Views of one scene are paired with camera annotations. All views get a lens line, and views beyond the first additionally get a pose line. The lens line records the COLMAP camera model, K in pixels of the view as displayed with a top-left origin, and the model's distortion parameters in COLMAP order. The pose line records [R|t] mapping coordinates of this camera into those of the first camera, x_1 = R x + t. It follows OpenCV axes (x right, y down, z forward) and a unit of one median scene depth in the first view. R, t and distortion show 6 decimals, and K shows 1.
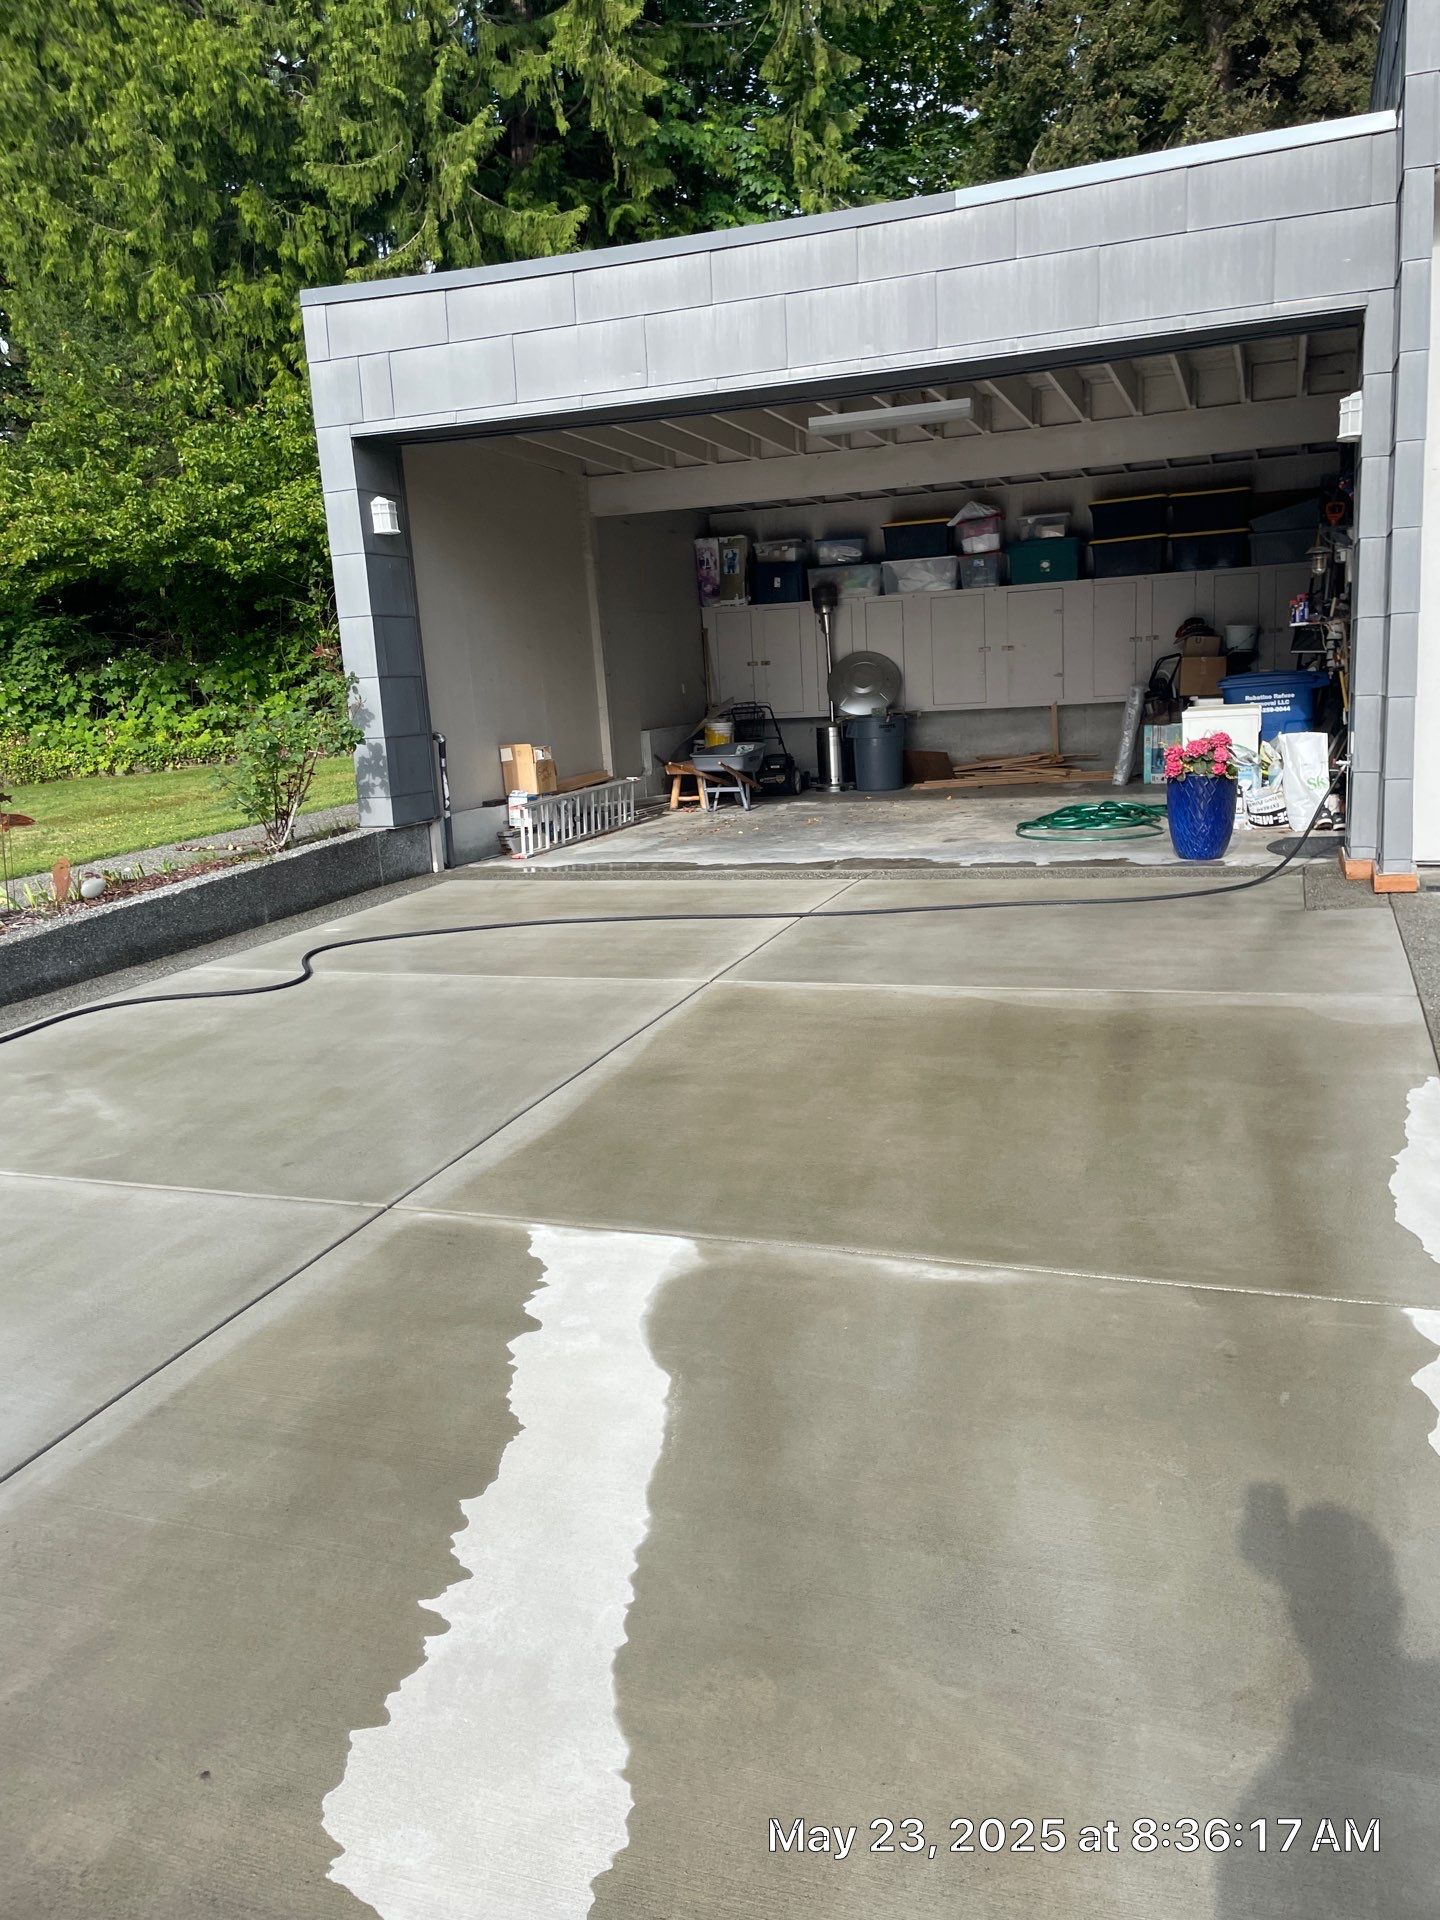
lens RADIAL K [[1447.8, 0, 721.4], [0, 1447.8, 951.8], [0, 0, 1]] dist [0.089130, -0.123581]
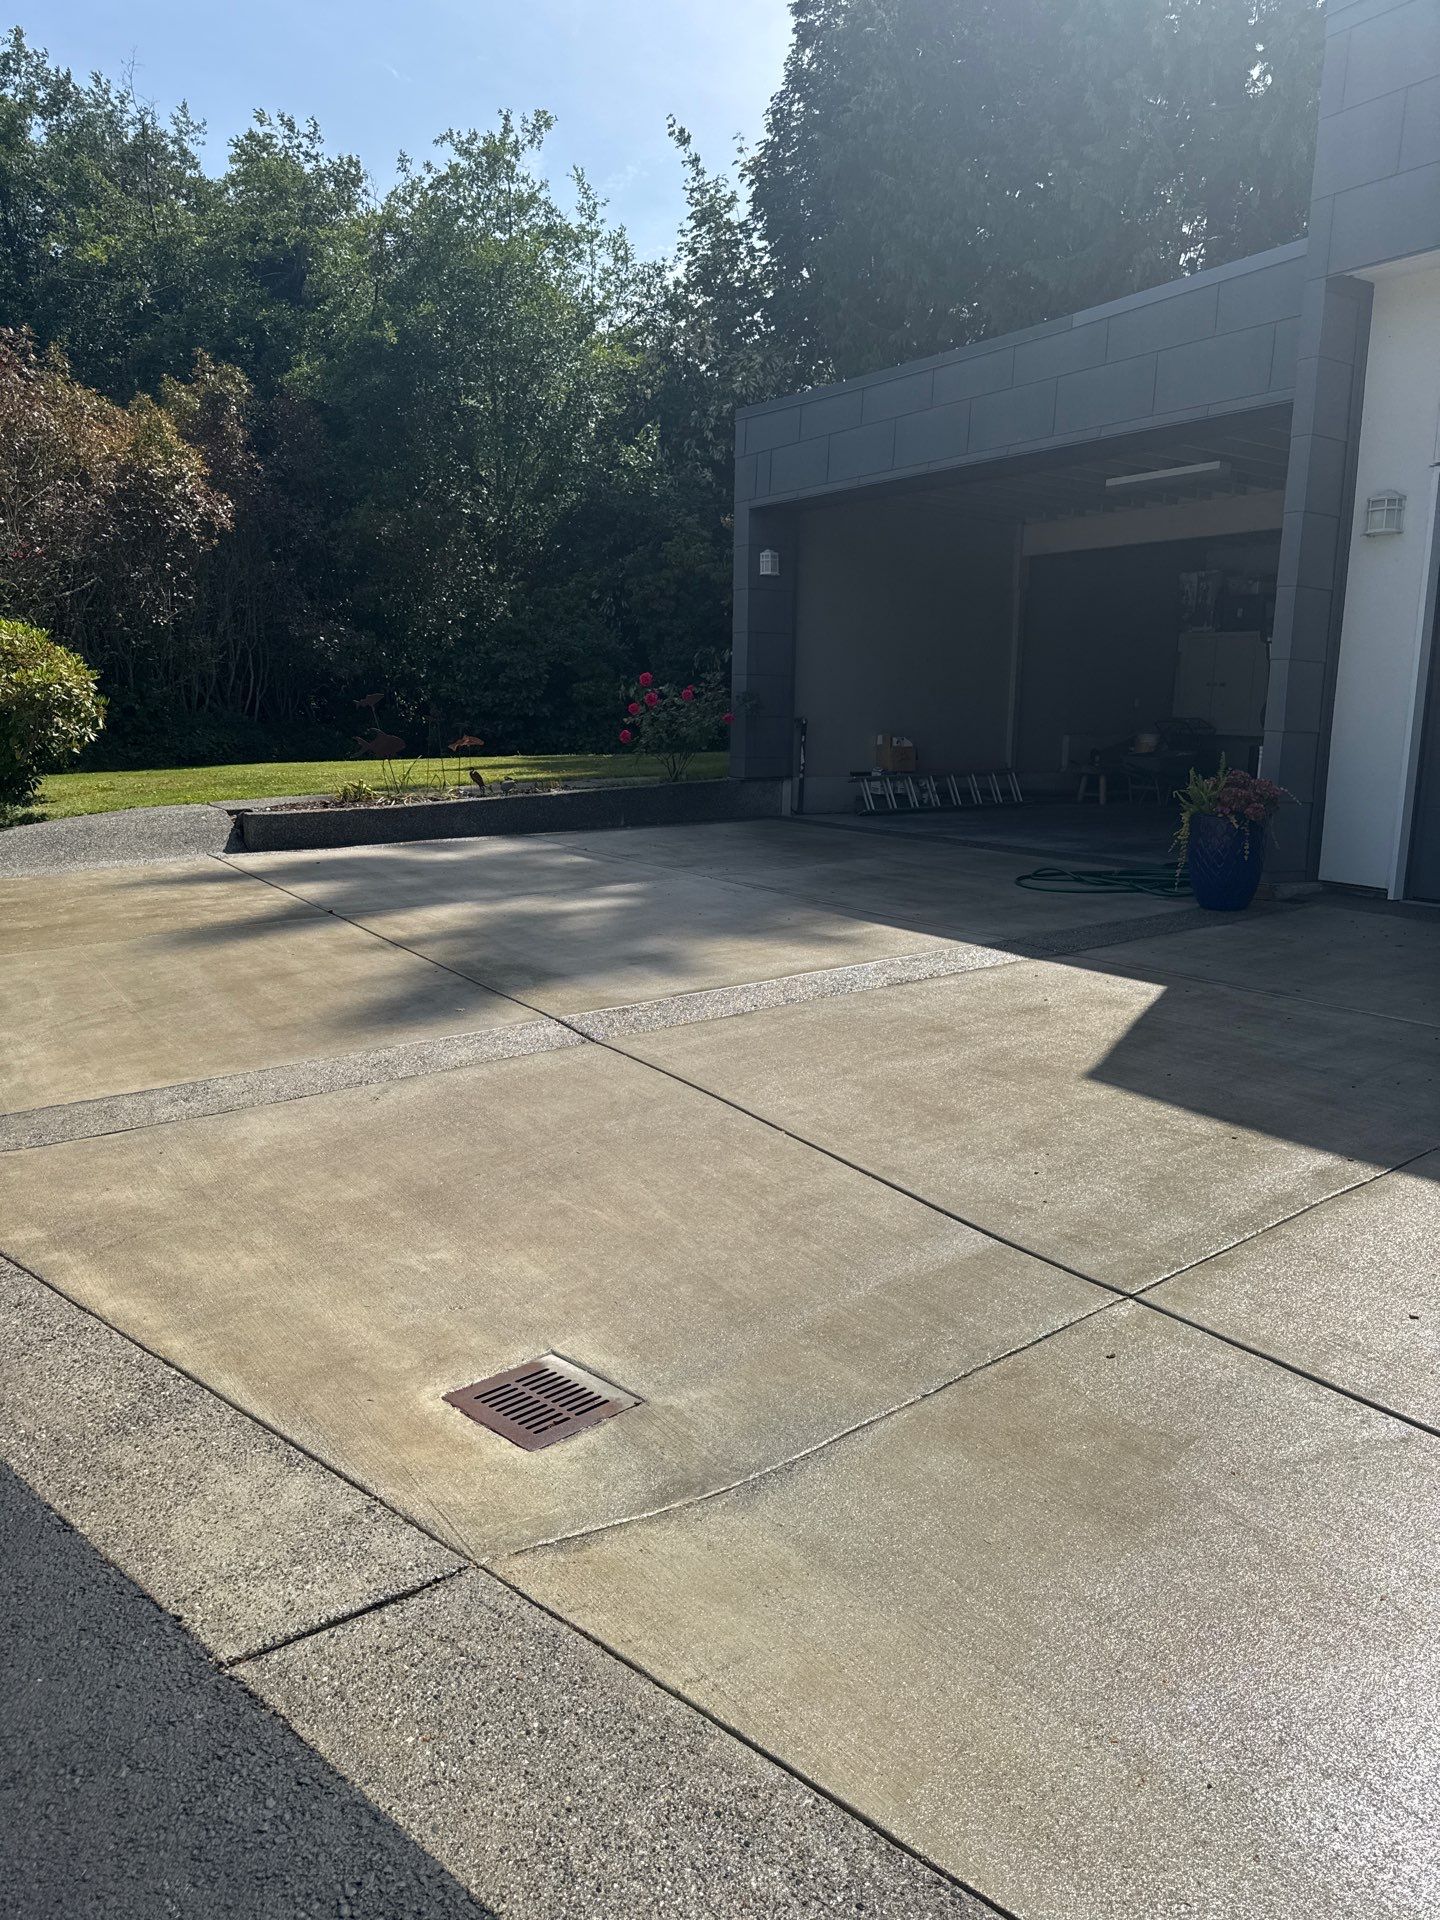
lens RADIAL K [[1366.3, 0, 721.0], [0, 1366.3, 931.2], [0, 0, 1]] dist [0.213027, -0.413329]
pose [[0.792880, 0.167954, -0.585775, 0.495356], [-0.175233, 0.983507, 0.044805, 0.006090], [0.583639, 0.067121, 0.809234, -0.090661]]
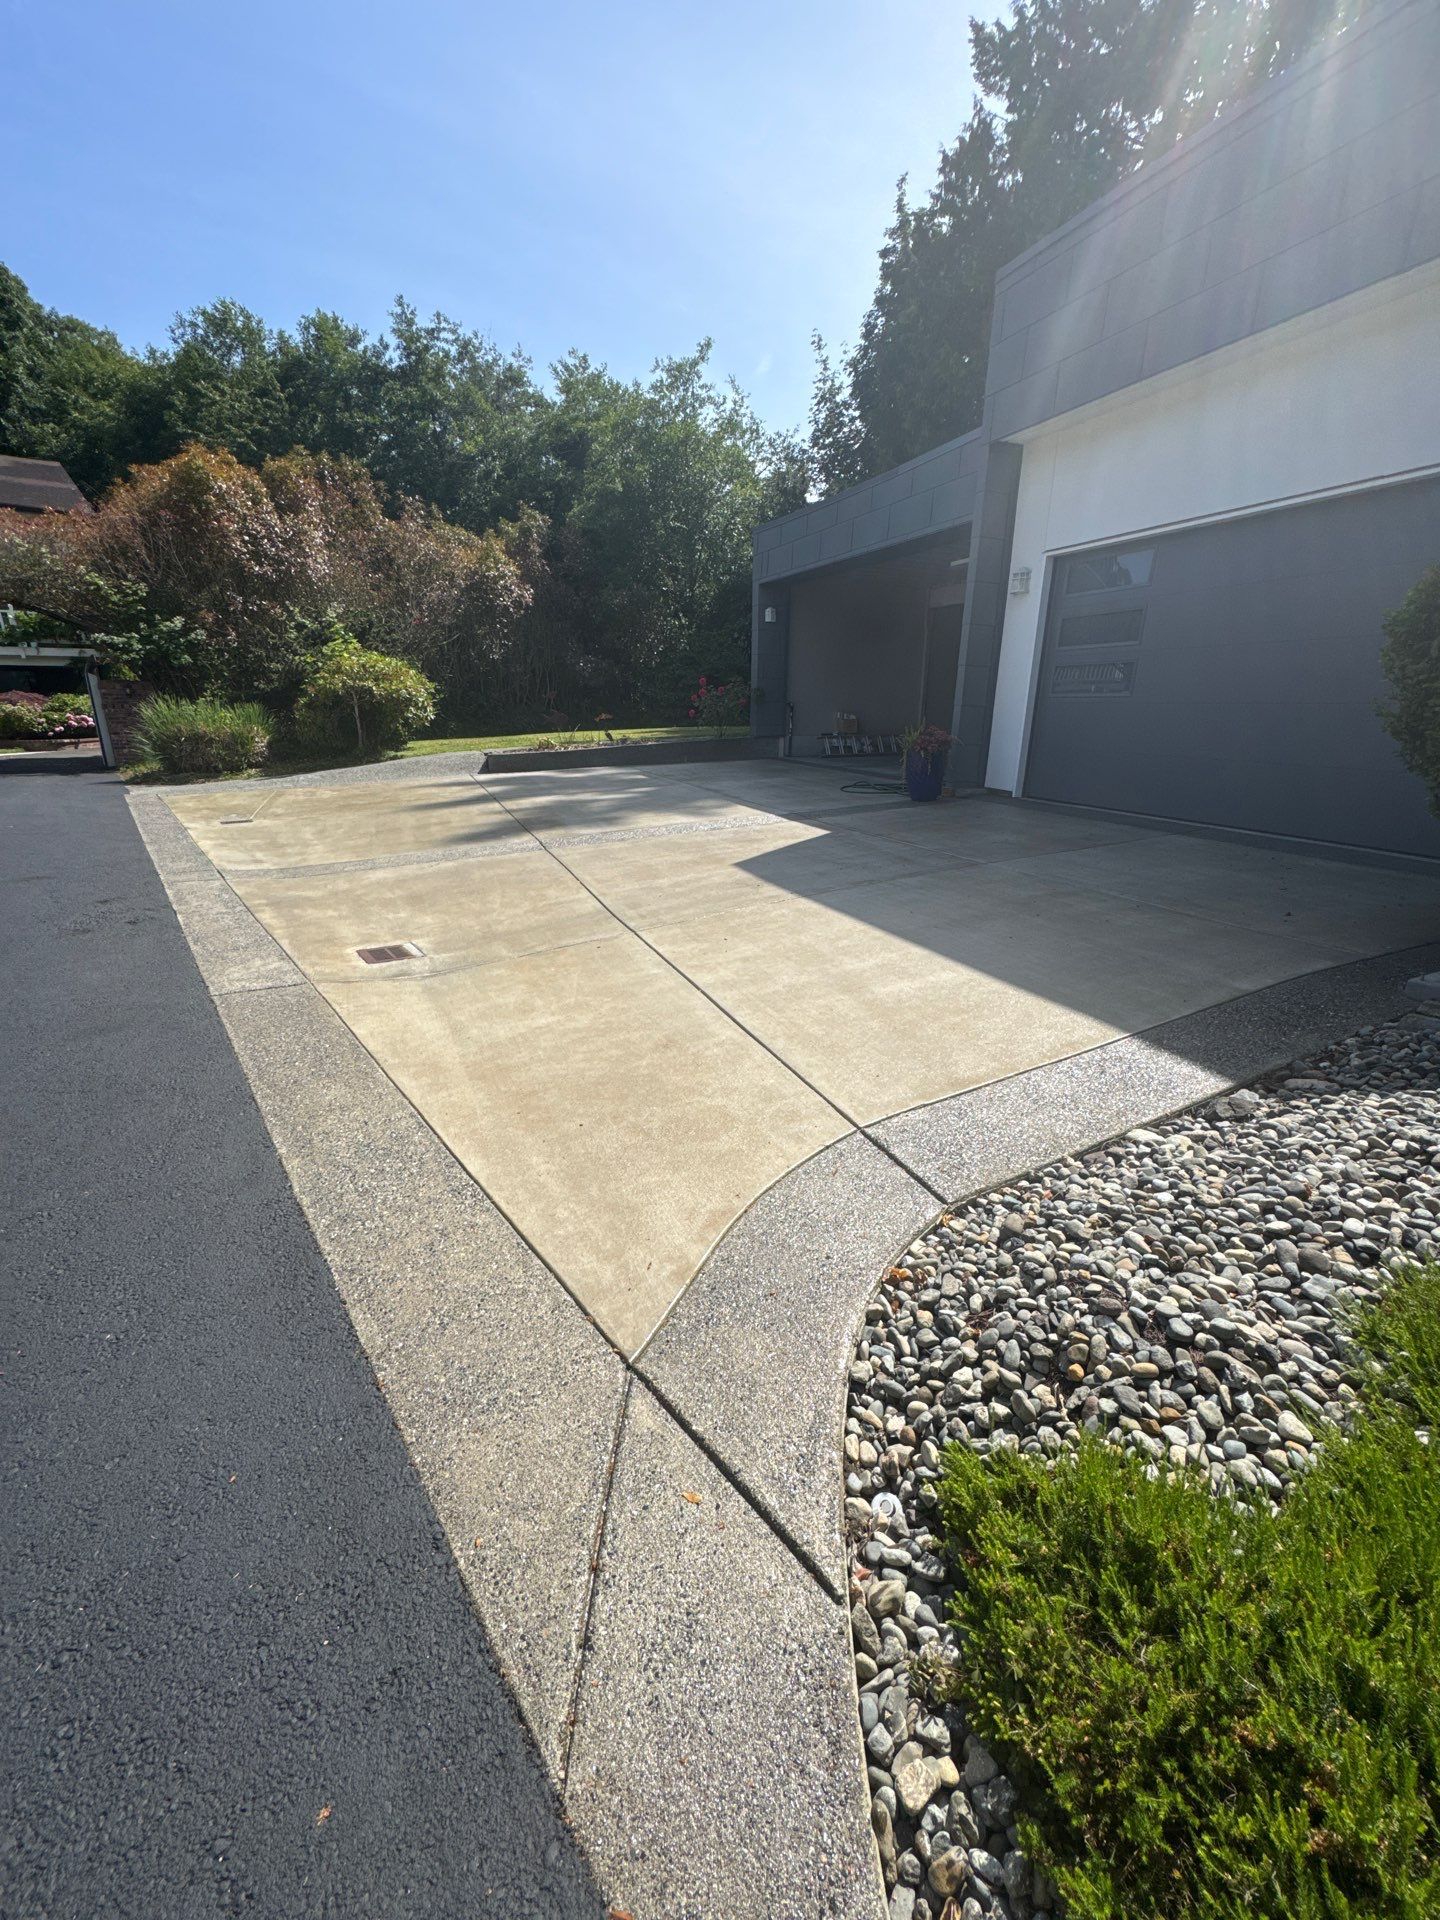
lens RADIAL K [[790.0, 0, 732.0], [0, 790.0, 958.3], [0, 0, 1]] dist [-0.001621, 0.000015]
pose [[0.684206, 0.284455, -0.671526, 0.705517], [-0.182691, 0.958289, 0.219786, -0.005549], [0.706035, -0.027697, 0.707635, -0.053811]]
